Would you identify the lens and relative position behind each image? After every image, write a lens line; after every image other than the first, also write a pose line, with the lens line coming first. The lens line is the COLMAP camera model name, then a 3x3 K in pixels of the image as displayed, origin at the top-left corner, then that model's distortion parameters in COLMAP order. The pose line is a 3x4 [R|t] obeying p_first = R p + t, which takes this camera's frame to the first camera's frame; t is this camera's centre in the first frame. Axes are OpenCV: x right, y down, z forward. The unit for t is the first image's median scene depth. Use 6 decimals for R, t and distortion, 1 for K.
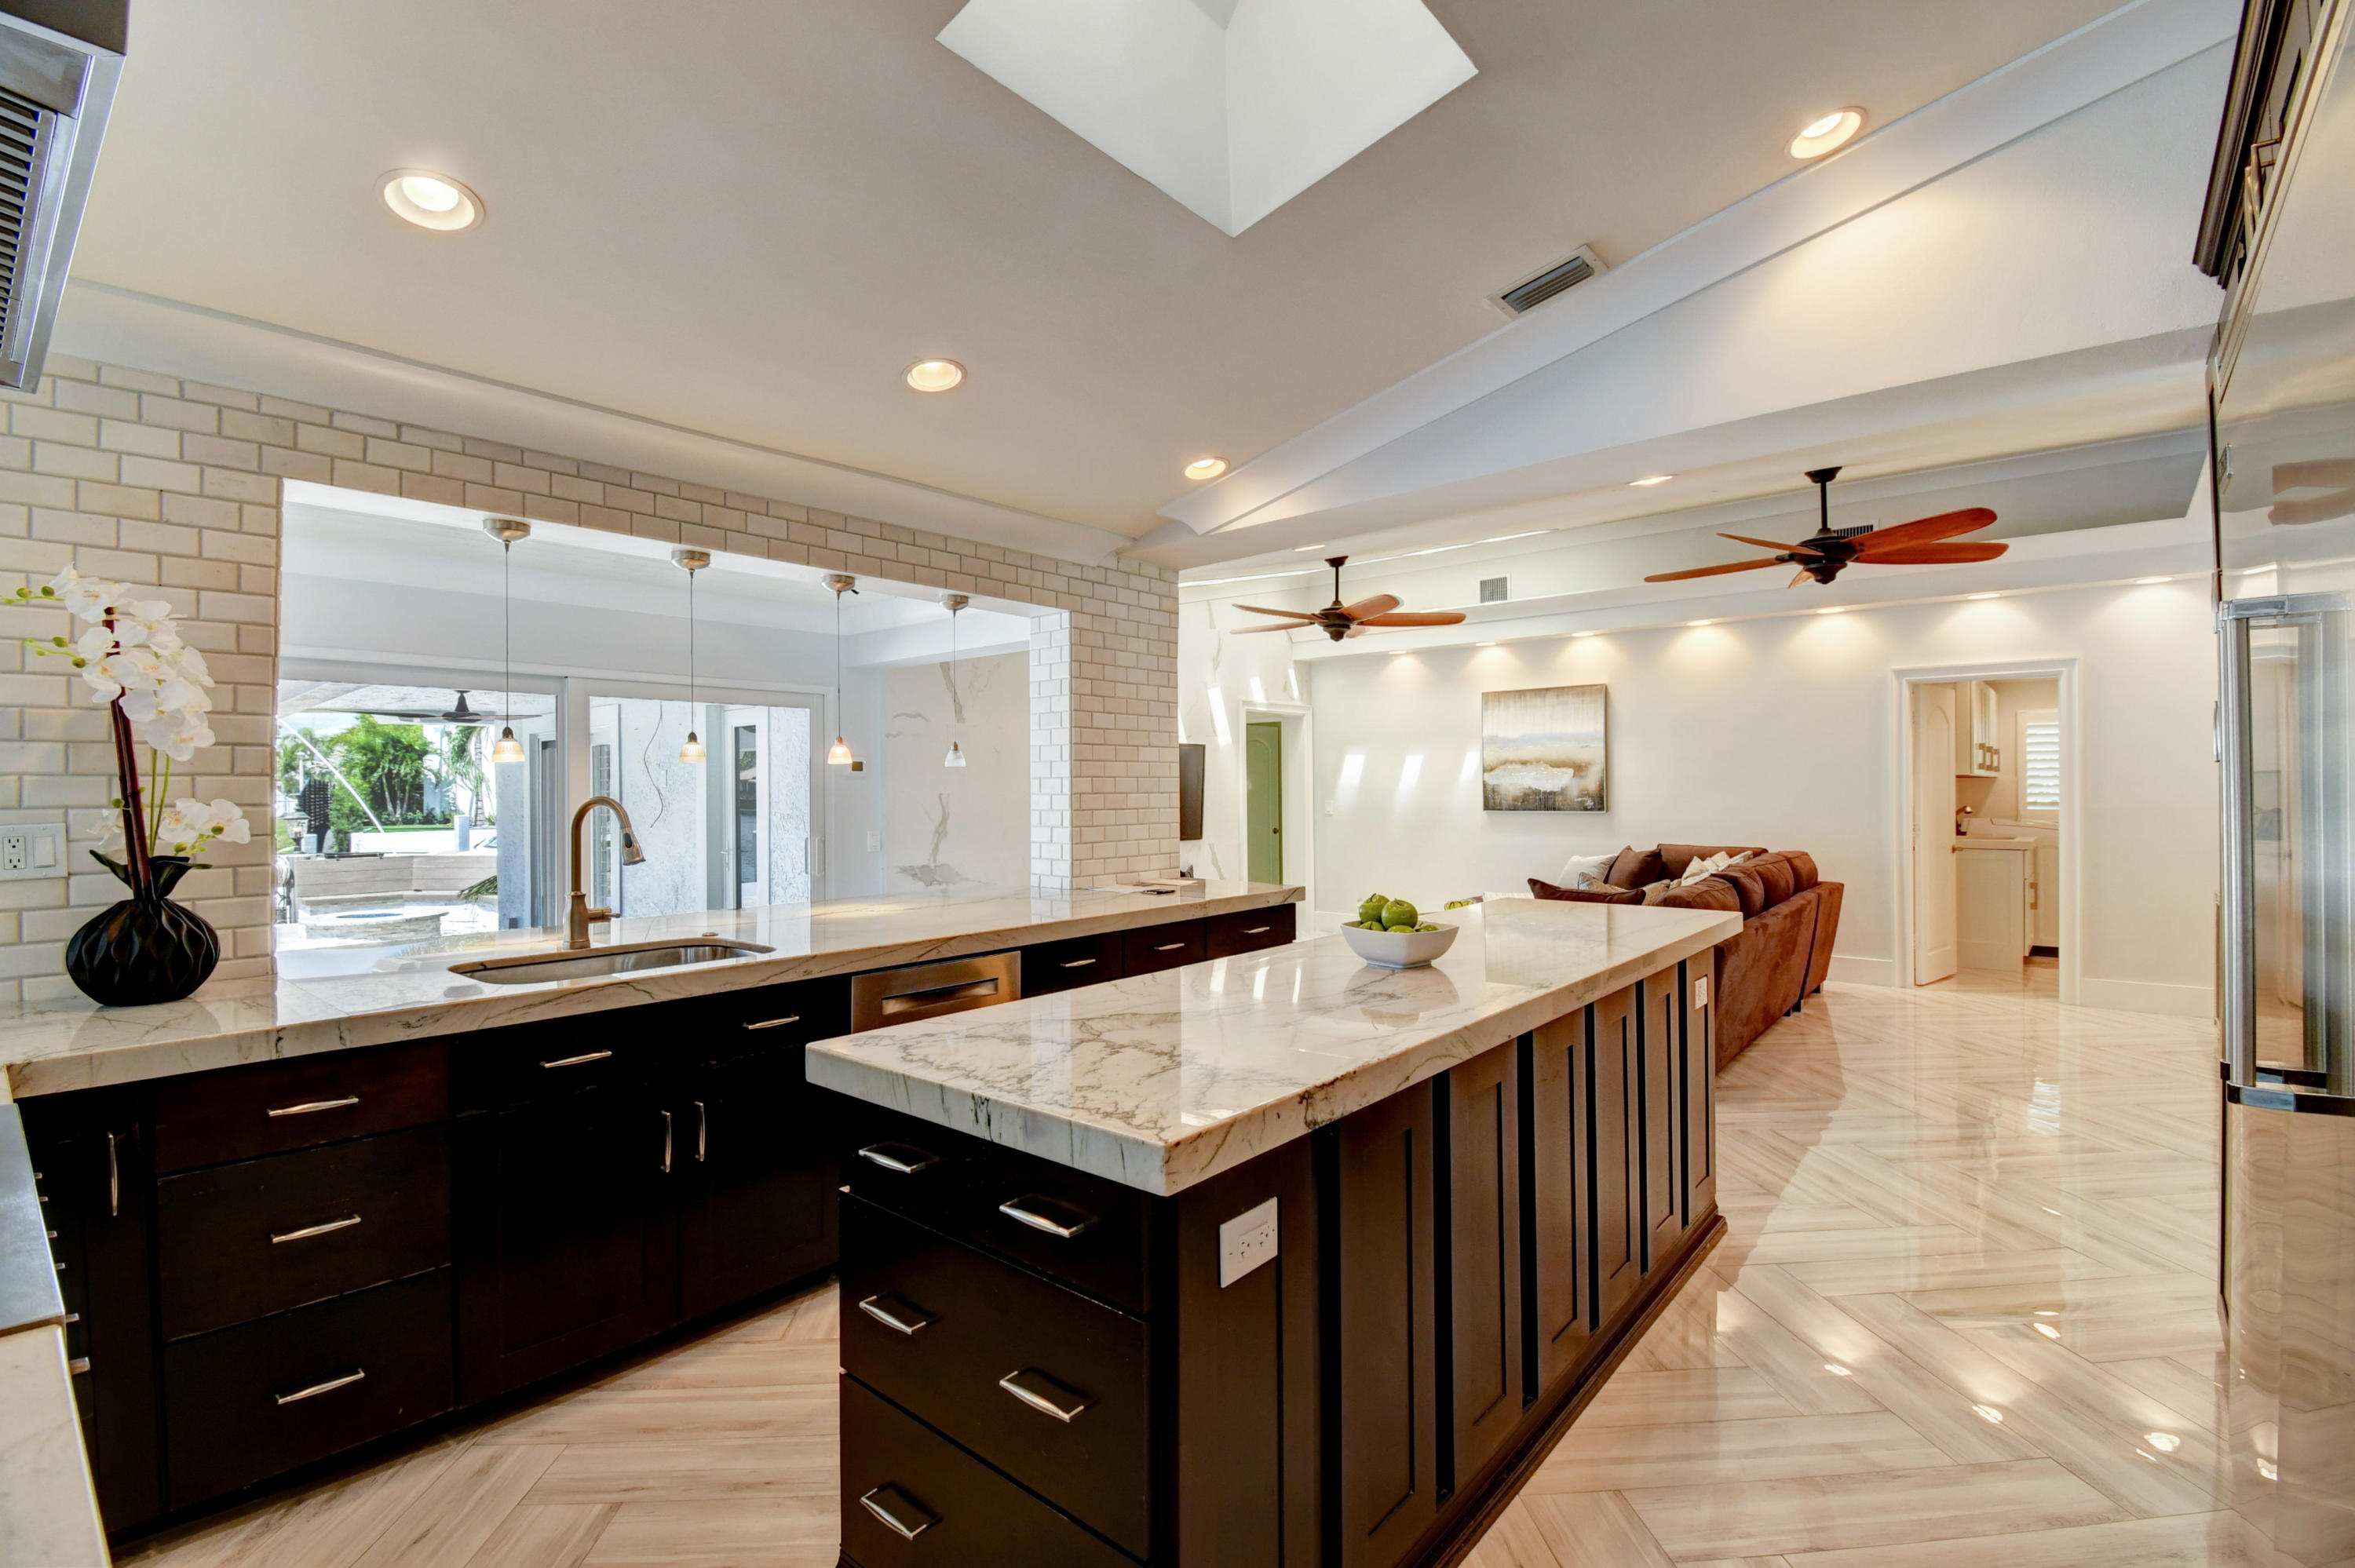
lens RADIAL K [[1054.5, 0, 1177.1], [0, 1054.5, 787.7], [0, 0, 1]] dist [0.003279, -0.011398]
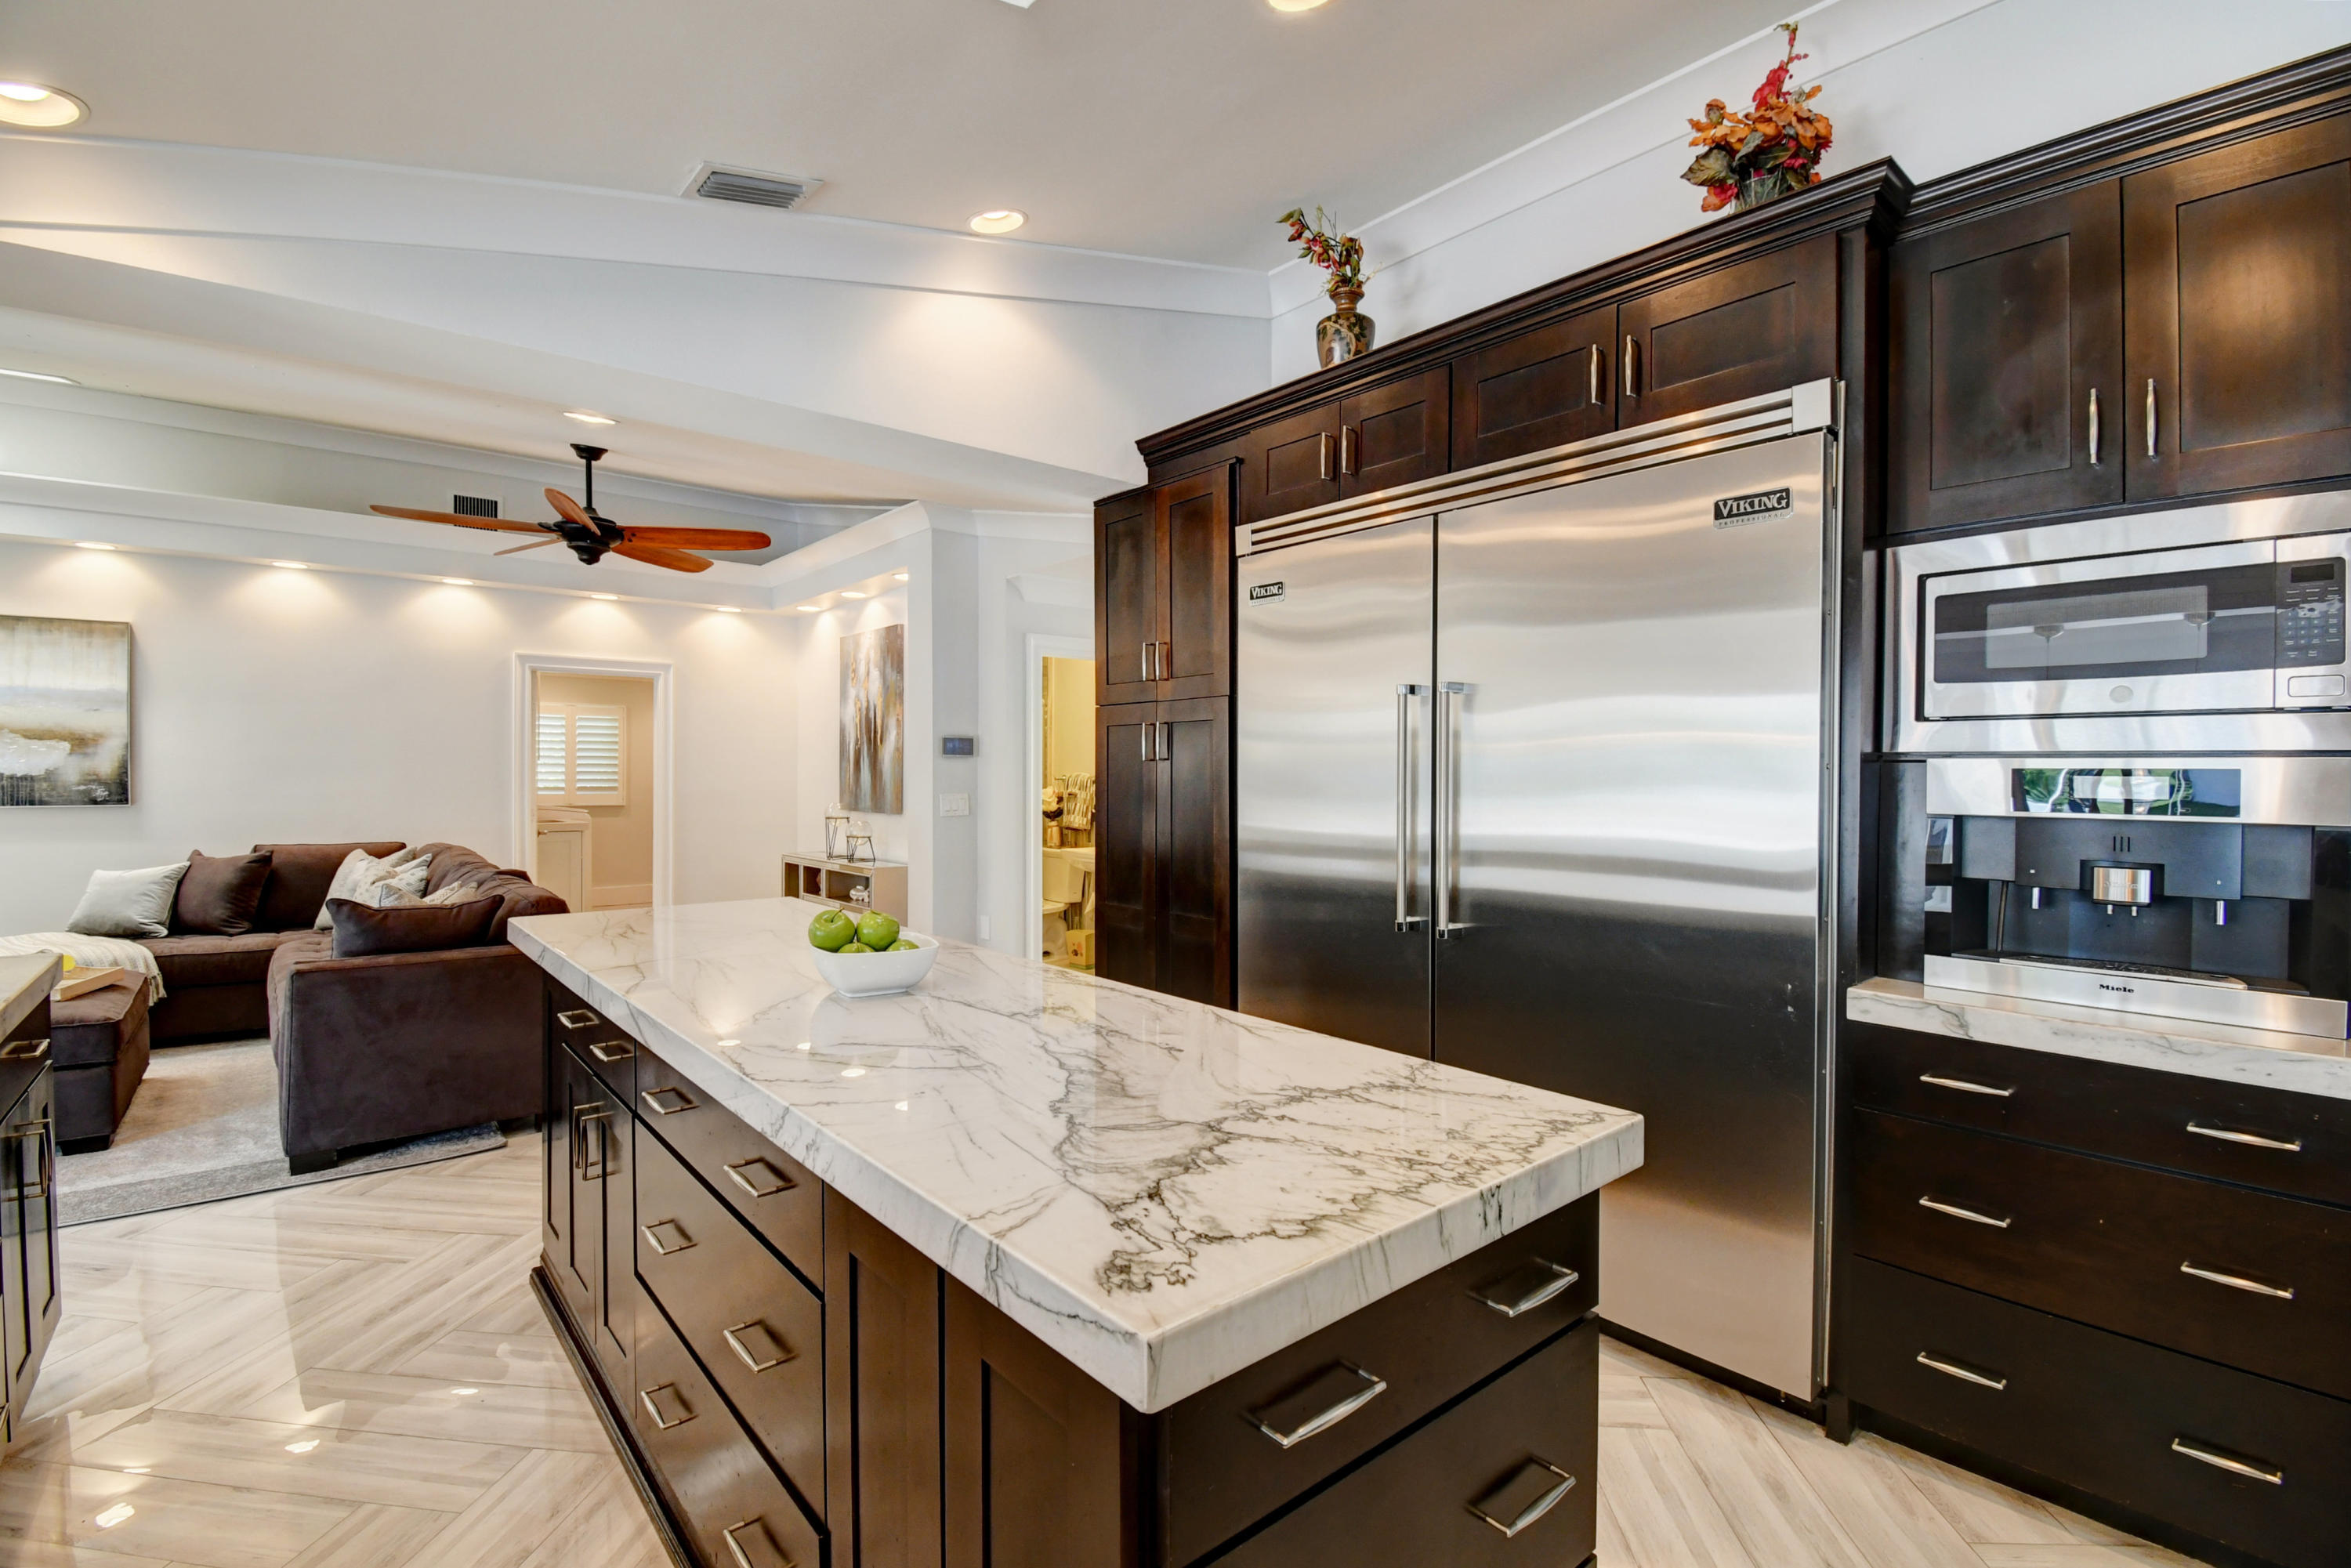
lens RADIAL K [[1052.8, 0, 1184.8], [0, 1052.8, 779.5], [0, 0, 1]] dist [0.003279, -0.011398]
pose [[0.159949, -0.000030, 0.987125, -0.249260], [-0.005605, 0.999984, 0.000939, 0.001722], [-0.987109, -0.005683, 0.159946, 0.287463]]
